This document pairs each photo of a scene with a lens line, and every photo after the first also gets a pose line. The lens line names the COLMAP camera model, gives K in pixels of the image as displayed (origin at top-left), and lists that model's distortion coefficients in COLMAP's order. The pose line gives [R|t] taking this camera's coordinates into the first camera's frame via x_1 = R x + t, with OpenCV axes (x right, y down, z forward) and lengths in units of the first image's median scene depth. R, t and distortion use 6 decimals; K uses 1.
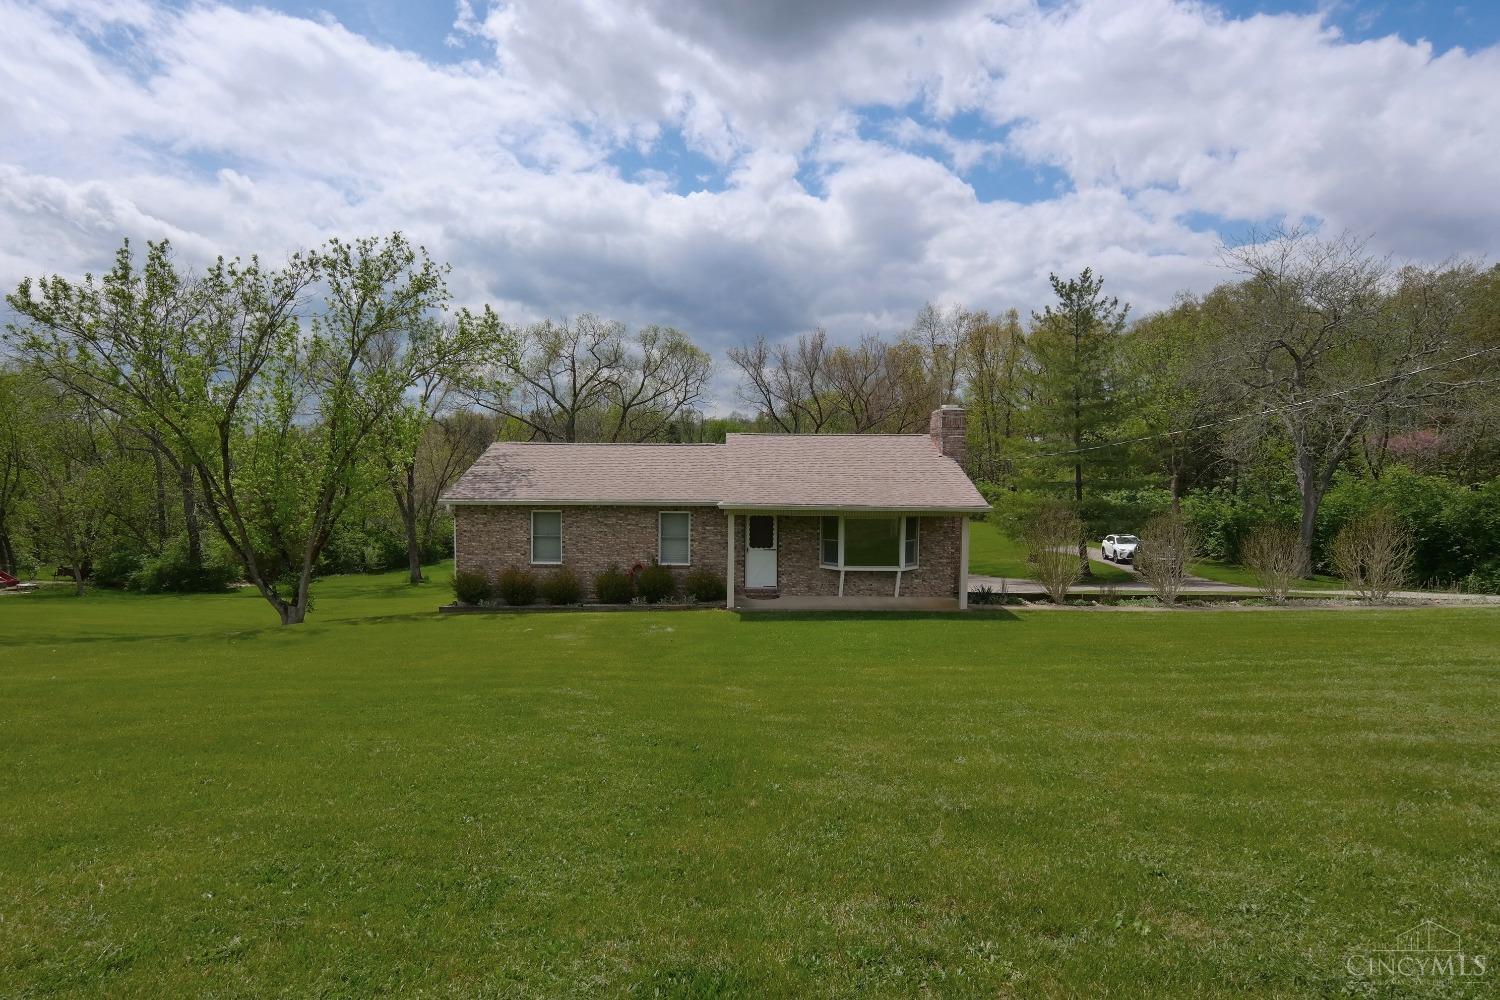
lens RADIAL K [[792.9, 0, 750.0], [0, 792.9, 500.0], [0, 0, 1]] dist [-0.002709, 0.000144]
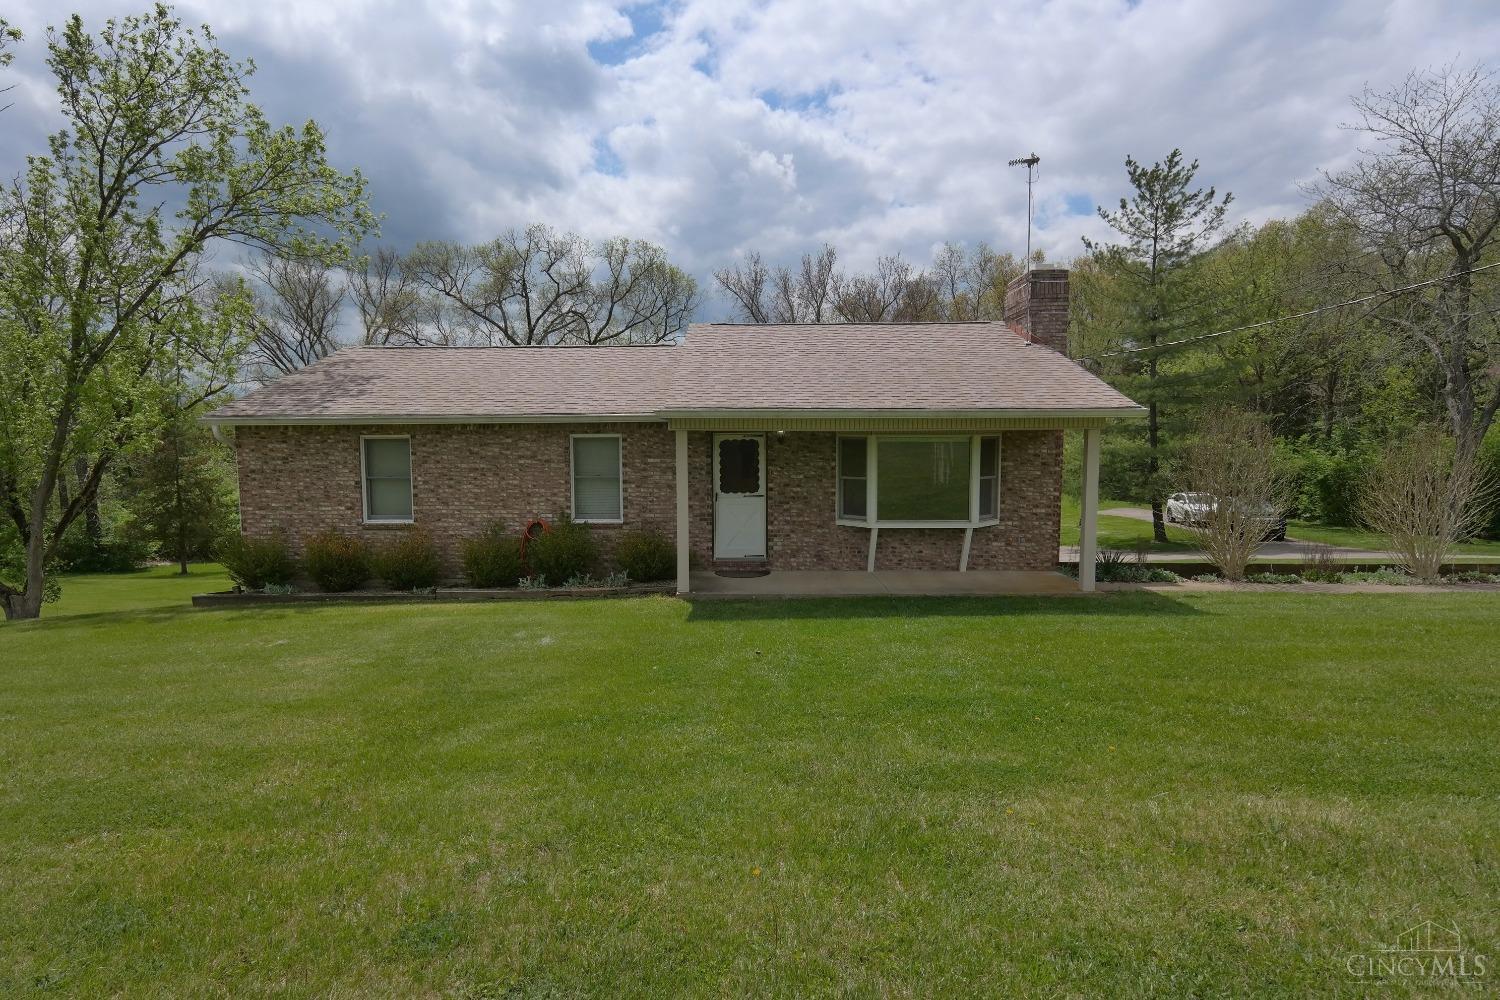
lens RADIAL K [[817.6, 0, 750.0], [0, 817.6, 500.0], [0, 0, 1]] dist [-0.002928, 0.014405]
pose [[0.999924, -0.010733, -0.006115, 0.026177], [0.010942, 0.999319, 0.035250, 0.043905], [0.005732, -0.035315, 0.999360, 0.375939]]
